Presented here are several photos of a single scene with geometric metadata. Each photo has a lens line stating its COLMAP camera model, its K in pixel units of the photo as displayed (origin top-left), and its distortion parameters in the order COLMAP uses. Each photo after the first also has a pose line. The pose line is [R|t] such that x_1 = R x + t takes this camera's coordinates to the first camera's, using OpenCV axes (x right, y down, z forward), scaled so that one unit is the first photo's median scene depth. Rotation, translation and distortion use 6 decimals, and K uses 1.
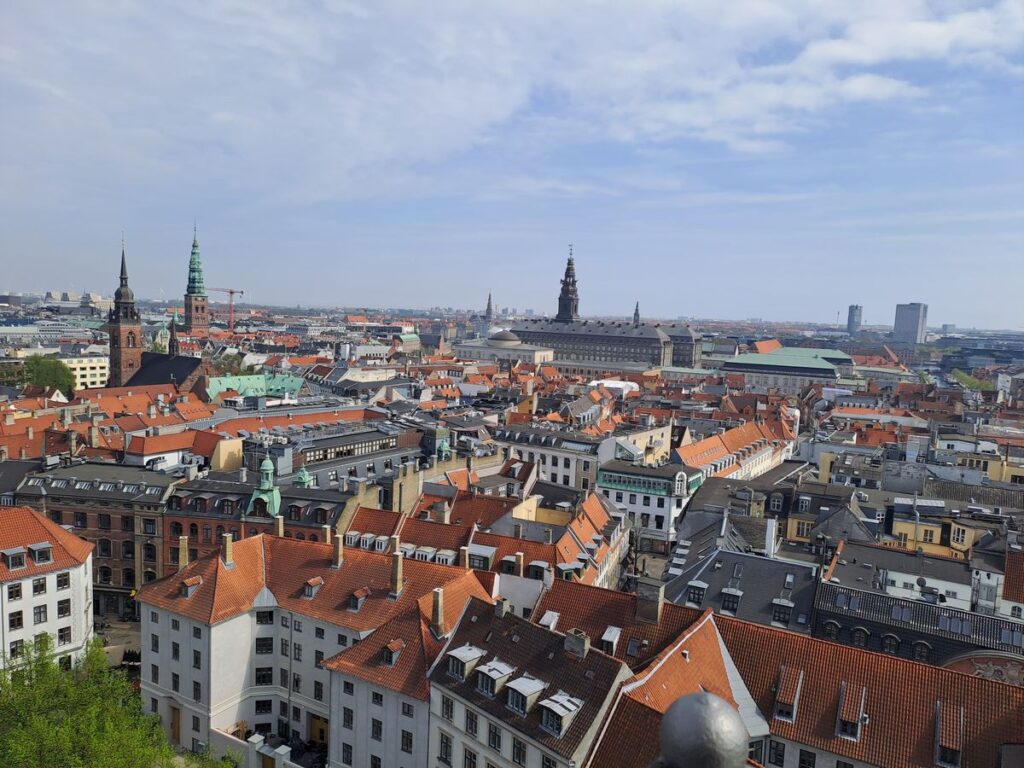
lens RADIAL K [[745.1, 0, 497.6], [0, 745.1, 386.0], [0, 0, 1]] dist [0.088767, -0.110321]
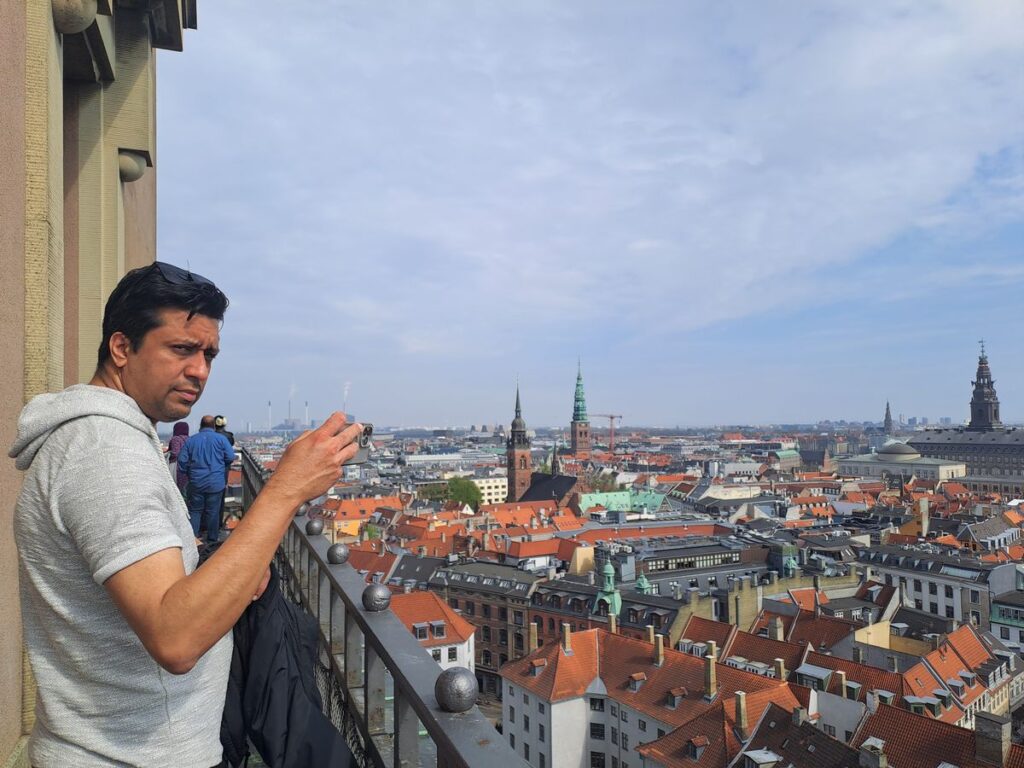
lens RADIAL K [[788.5, 0, 495.1], [0, 788.5, 361.1], [0, 0, 1]] dist [0.066649, -0.056775]
pose [[0.860728, -0.089996, -0.501046, 0.130488], [-0.005771, 0.982461, -0.186380, 0.016288], [0.509032, 0.163314, 0.845113, -0.108347]]
